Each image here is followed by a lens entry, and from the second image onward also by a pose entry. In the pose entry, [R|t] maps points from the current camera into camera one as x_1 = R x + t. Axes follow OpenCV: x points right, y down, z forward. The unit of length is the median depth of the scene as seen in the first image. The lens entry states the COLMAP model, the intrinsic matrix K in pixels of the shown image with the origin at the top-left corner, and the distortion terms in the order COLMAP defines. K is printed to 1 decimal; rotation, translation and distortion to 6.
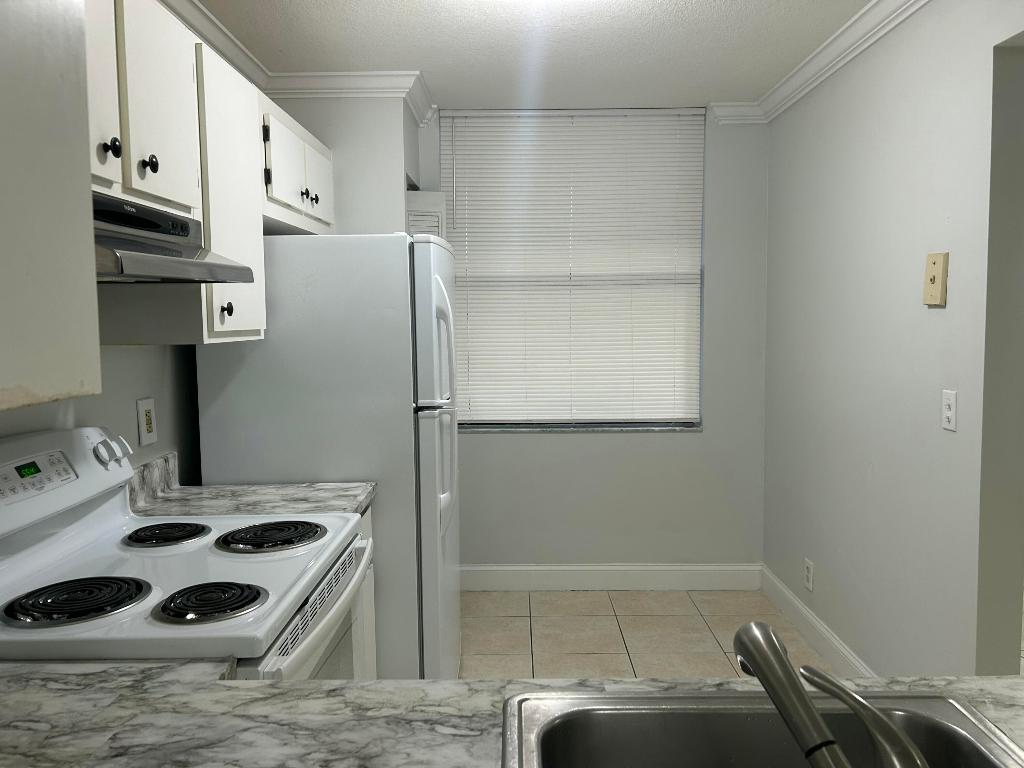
lens RADIAL K [[775.6, 0, 514.0], [0, 775.6, 372.7], [0, 0, 1]] dist [0.009084, 0.002540]
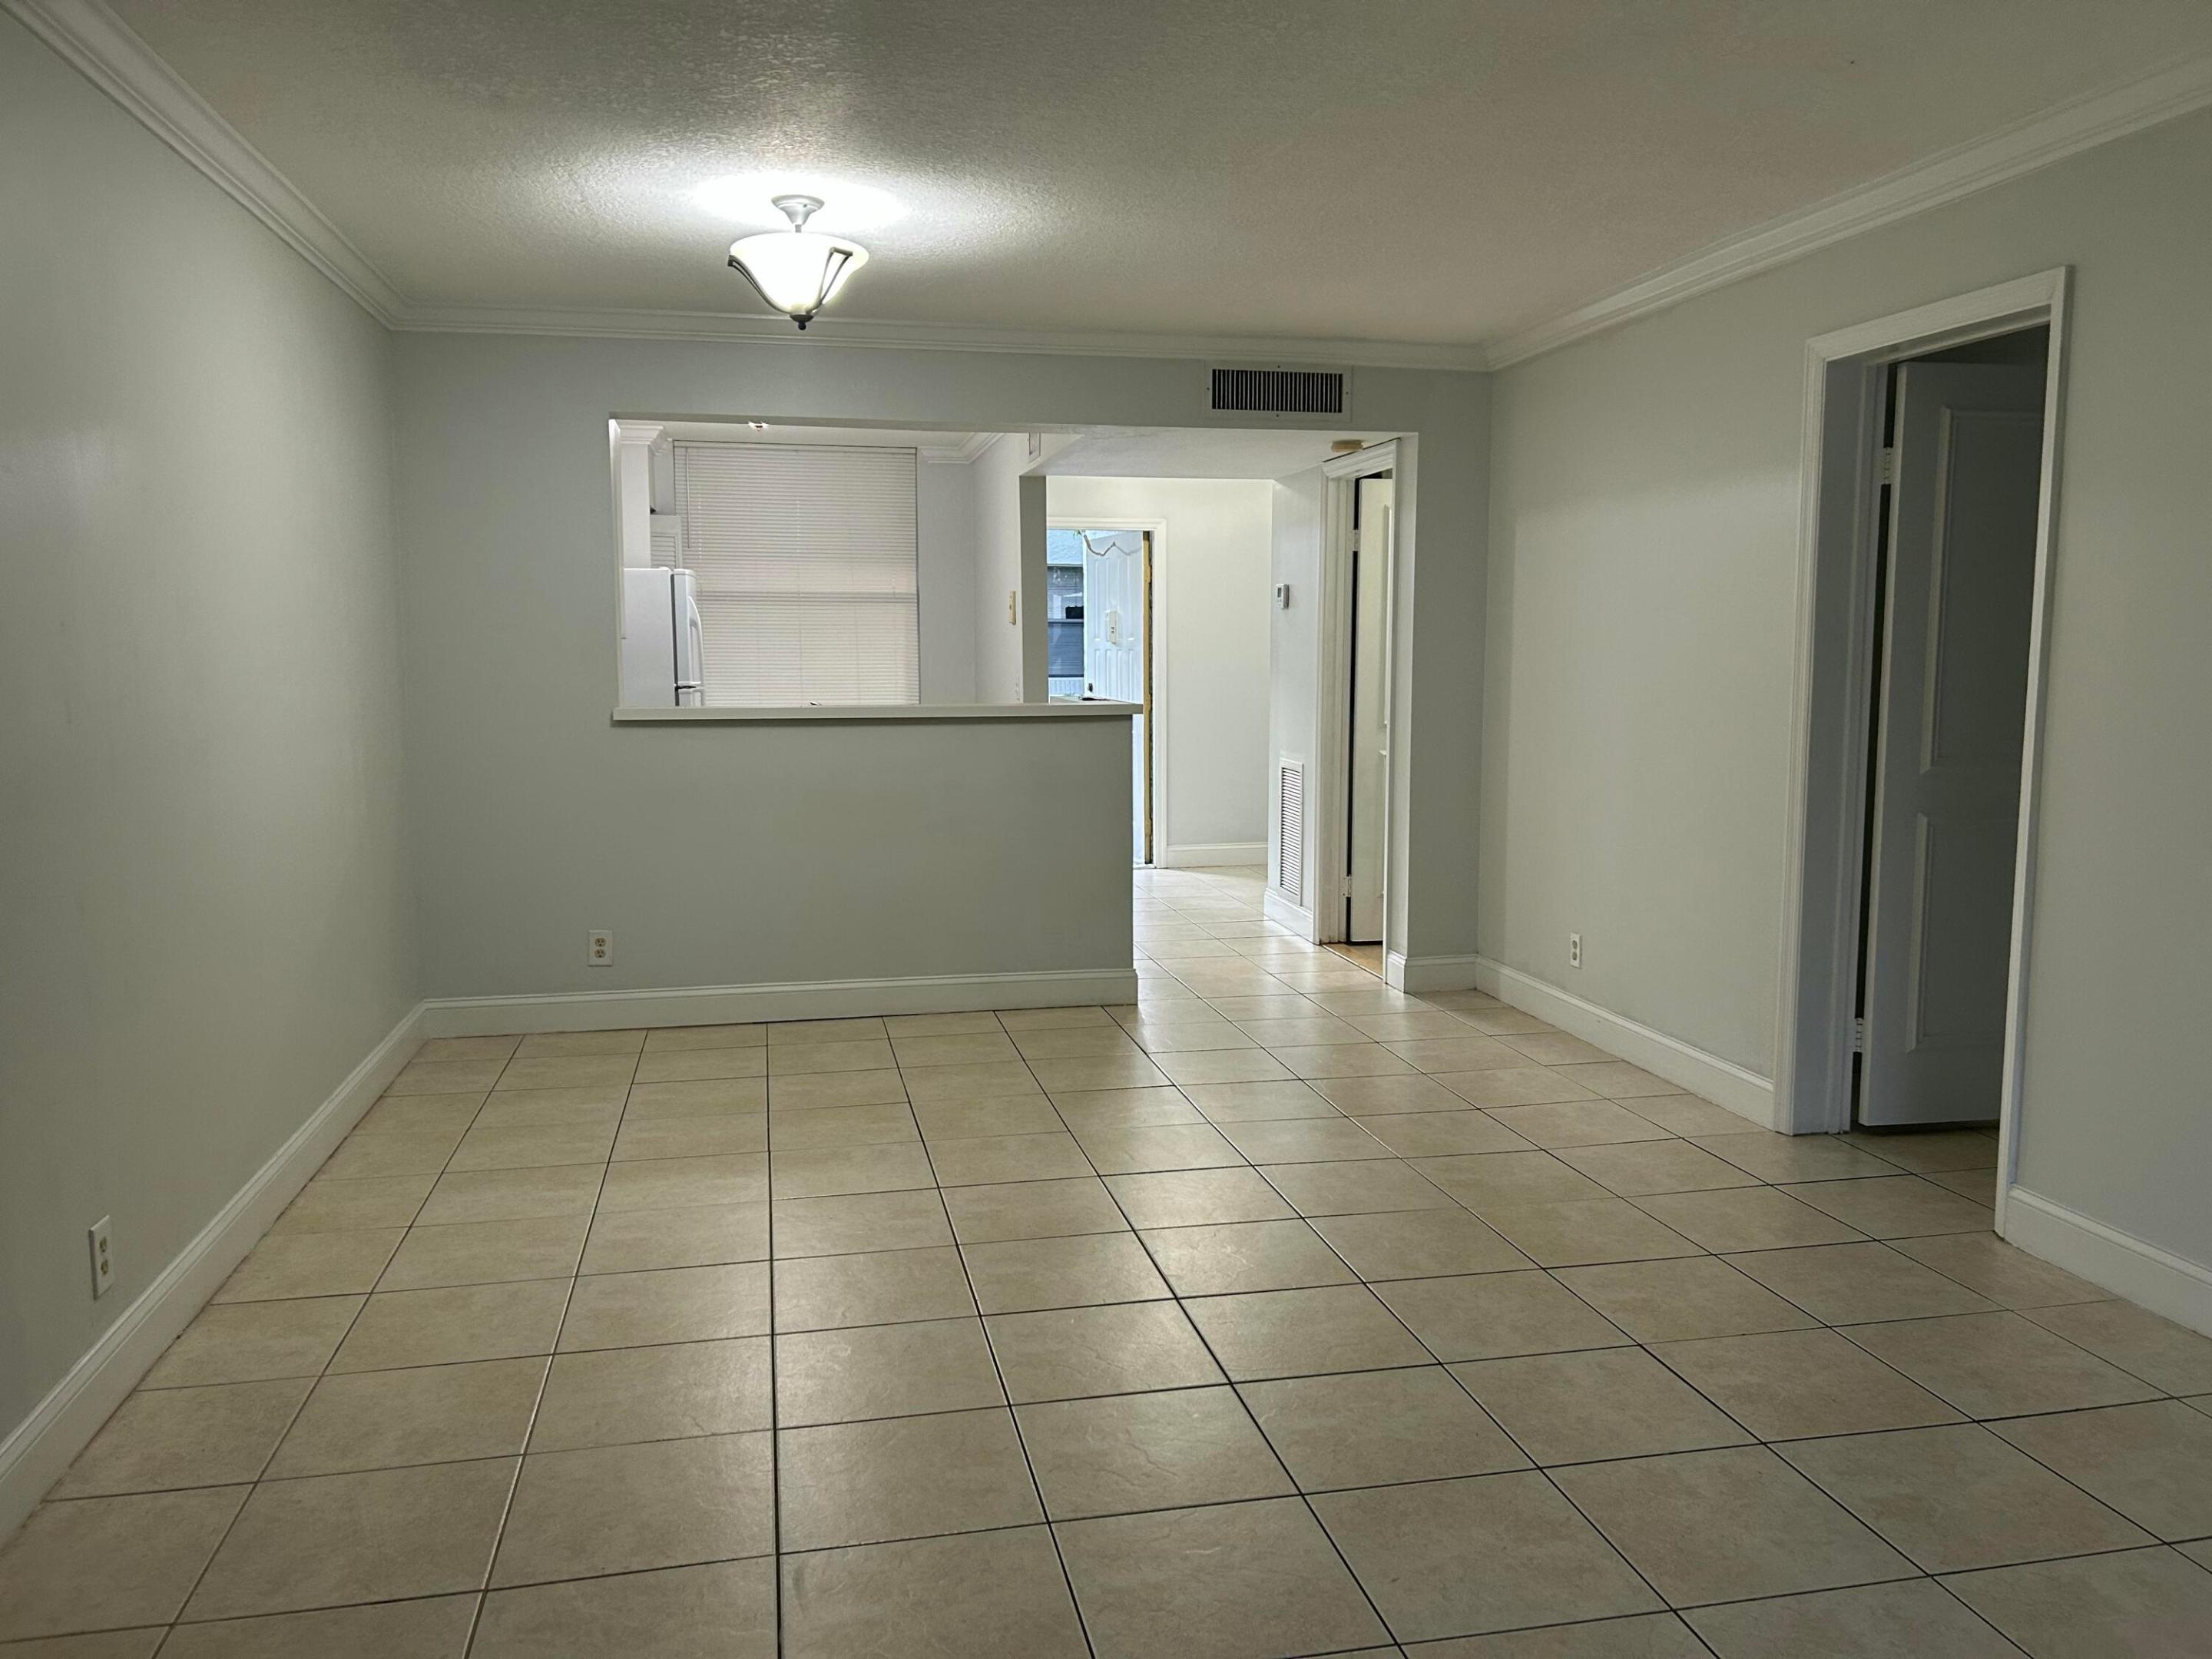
lens RADIAL K [[1644.9, 0, 1106.0], [0, 1644.9, 829.5], [0, 0, 1]] dist [0.139586, -0.001811]
pose [[0.979366, -0.008433, 0.201919, 0.022986], [0.000579, 0.999242, 0.038924, 0.132908], [-0.202095, -0.038004, 0.978628, -1.560087]]
